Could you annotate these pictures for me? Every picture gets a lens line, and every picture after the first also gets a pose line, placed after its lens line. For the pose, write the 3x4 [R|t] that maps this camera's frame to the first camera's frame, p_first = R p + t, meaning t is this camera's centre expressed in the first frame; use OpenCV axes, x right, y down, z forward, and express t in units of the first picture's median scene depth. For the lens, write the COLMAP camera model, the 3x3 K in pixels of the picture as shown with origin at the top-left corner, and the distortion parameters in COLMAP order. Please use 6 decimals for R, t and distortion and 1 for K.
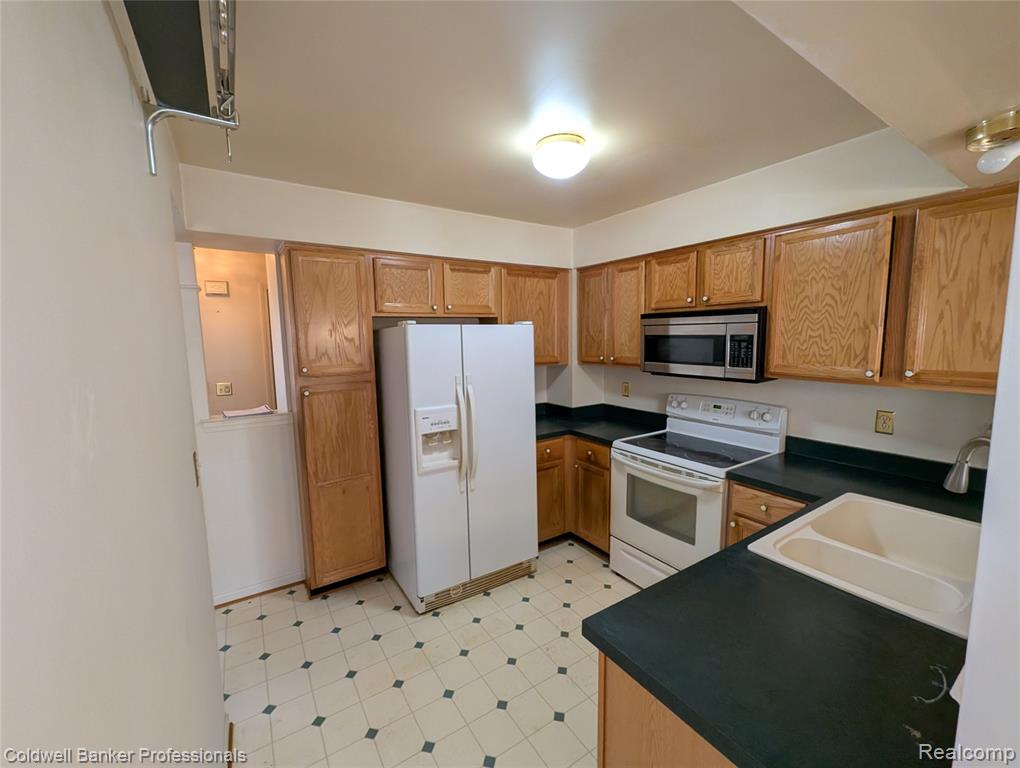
lens RADIAL K [[419.5, 0, 512.4], [0, 419.5, 386.7], [0, 0, 1]] dist [-0.000488, -0.000371]
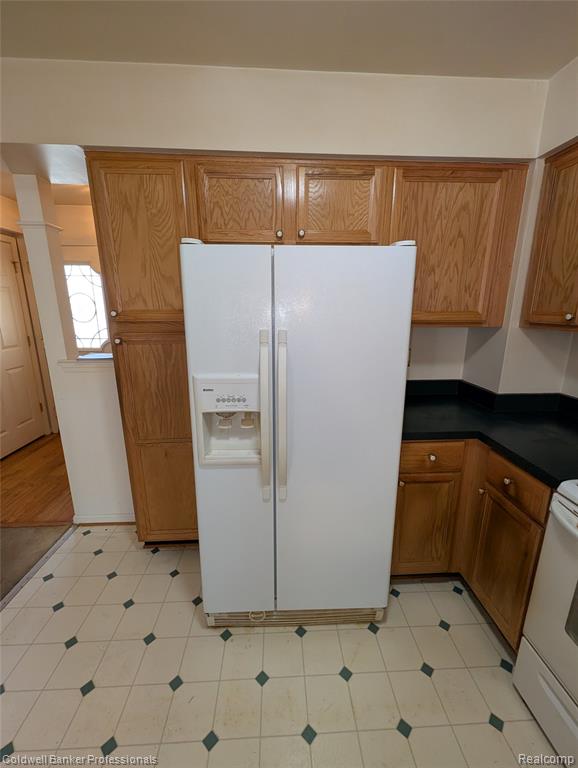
lens RADIAL K [[315.9, 0, 289.6], [0, 315.9, 383.0], [0, 0, 1]] dist [-0.000488, -0.000371]
pose [[0.861701, 0.135984, -0.488856, 0.122218], [-0.075207, 0.987008, 0.141986, -0.014828], [0.501812, -0.085584, 0.860732, 0.496627]]
